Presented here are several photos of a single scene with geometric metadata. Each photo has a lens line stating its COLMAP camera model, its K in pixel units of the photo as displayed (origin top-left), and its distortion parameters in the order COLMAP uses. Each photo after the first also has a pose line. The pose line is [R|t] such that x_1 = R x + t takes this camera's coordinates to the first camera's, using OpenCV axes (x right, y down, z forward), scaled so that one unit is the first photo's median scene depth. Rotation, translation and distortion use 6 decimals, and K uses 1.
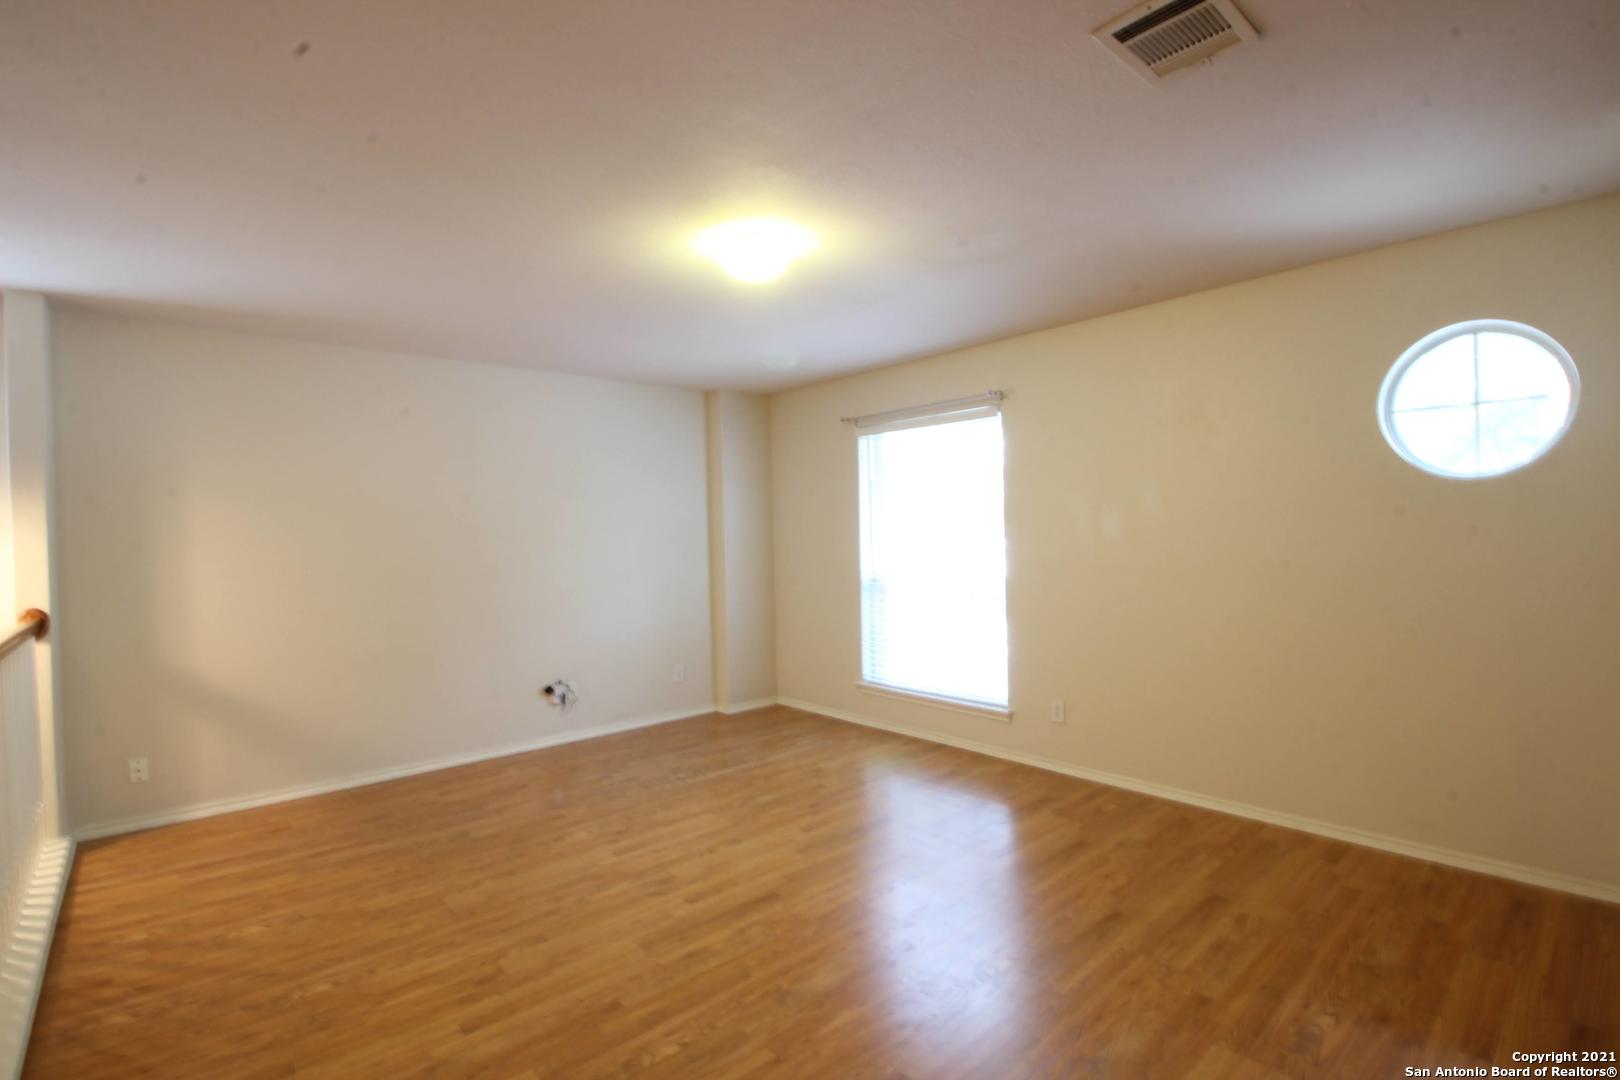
lens RADIAL K [[748.4, 0, 828.3], [0, 748.4, 532.6], [0, 0, 1]] dist [0.001129, -0.013980]
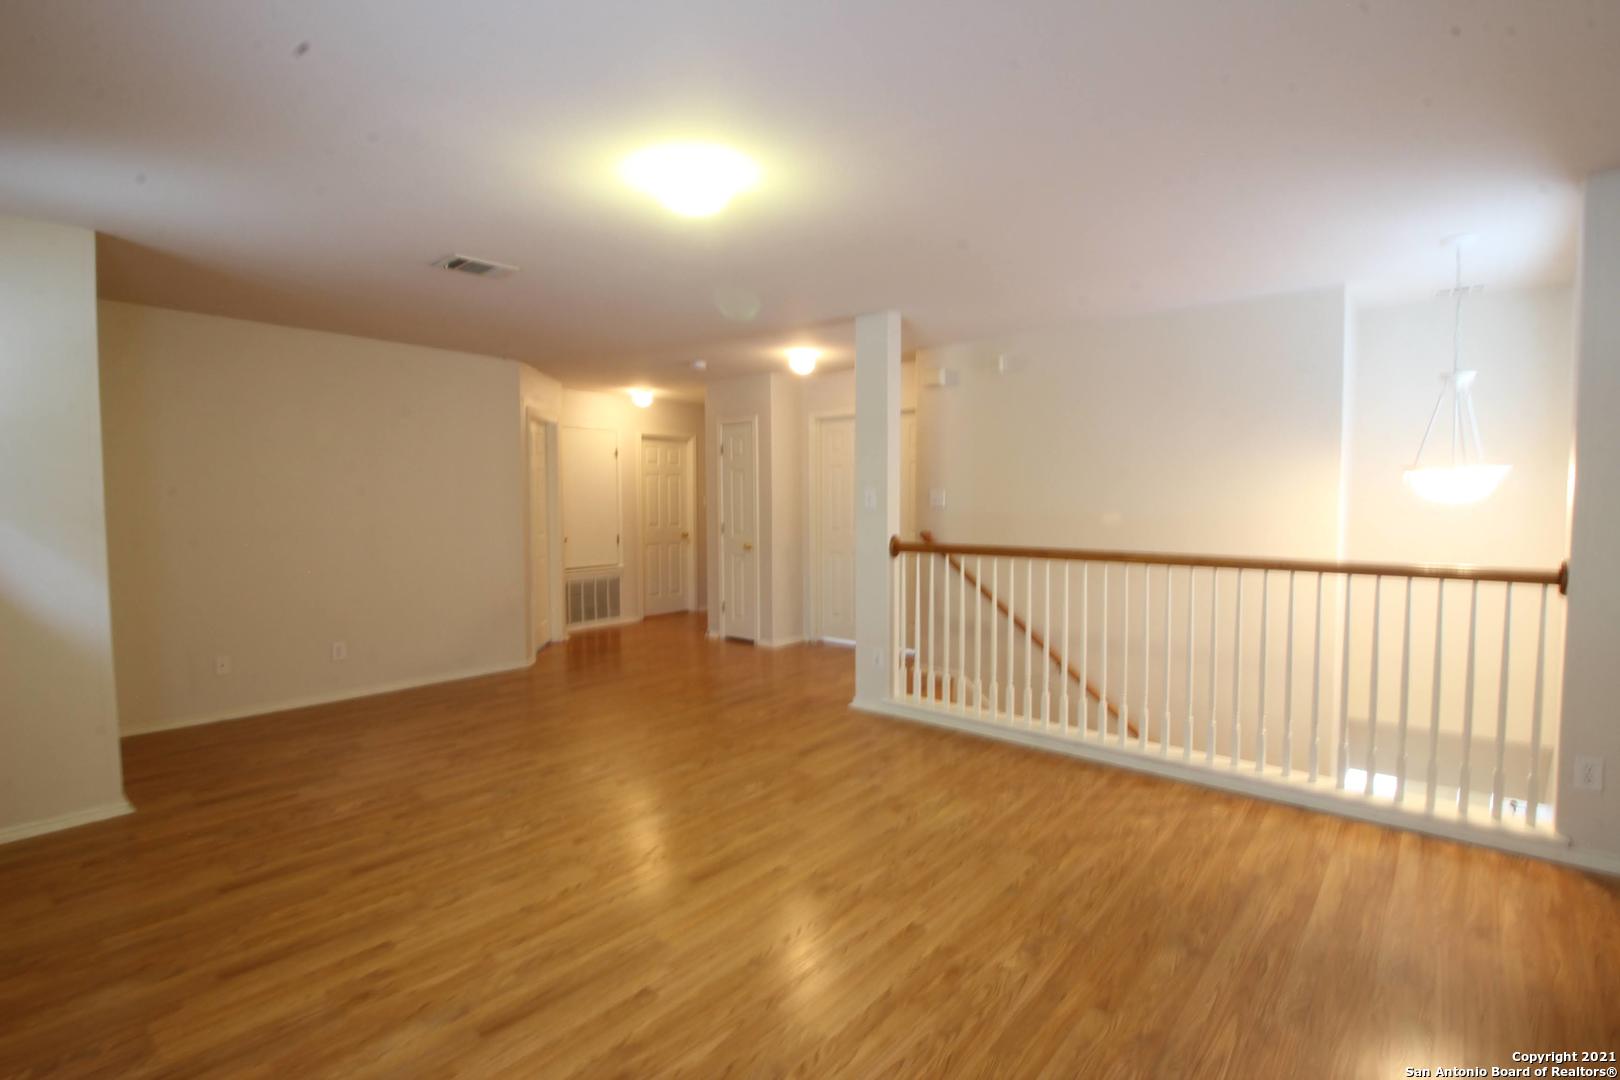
lens RADIAL K [[748.4, 0, 828.3], [0, 748.4, 532.6], [0, 0, 1]] dist [0.001129, -0.013980]
pose [[-0.990781, 0.035577, -0.130715, -0.136918], [0.028977, 0.998224, 0.052055, 0.005126], [0.132335, 0.047788, -0.990052, 1.997924]]
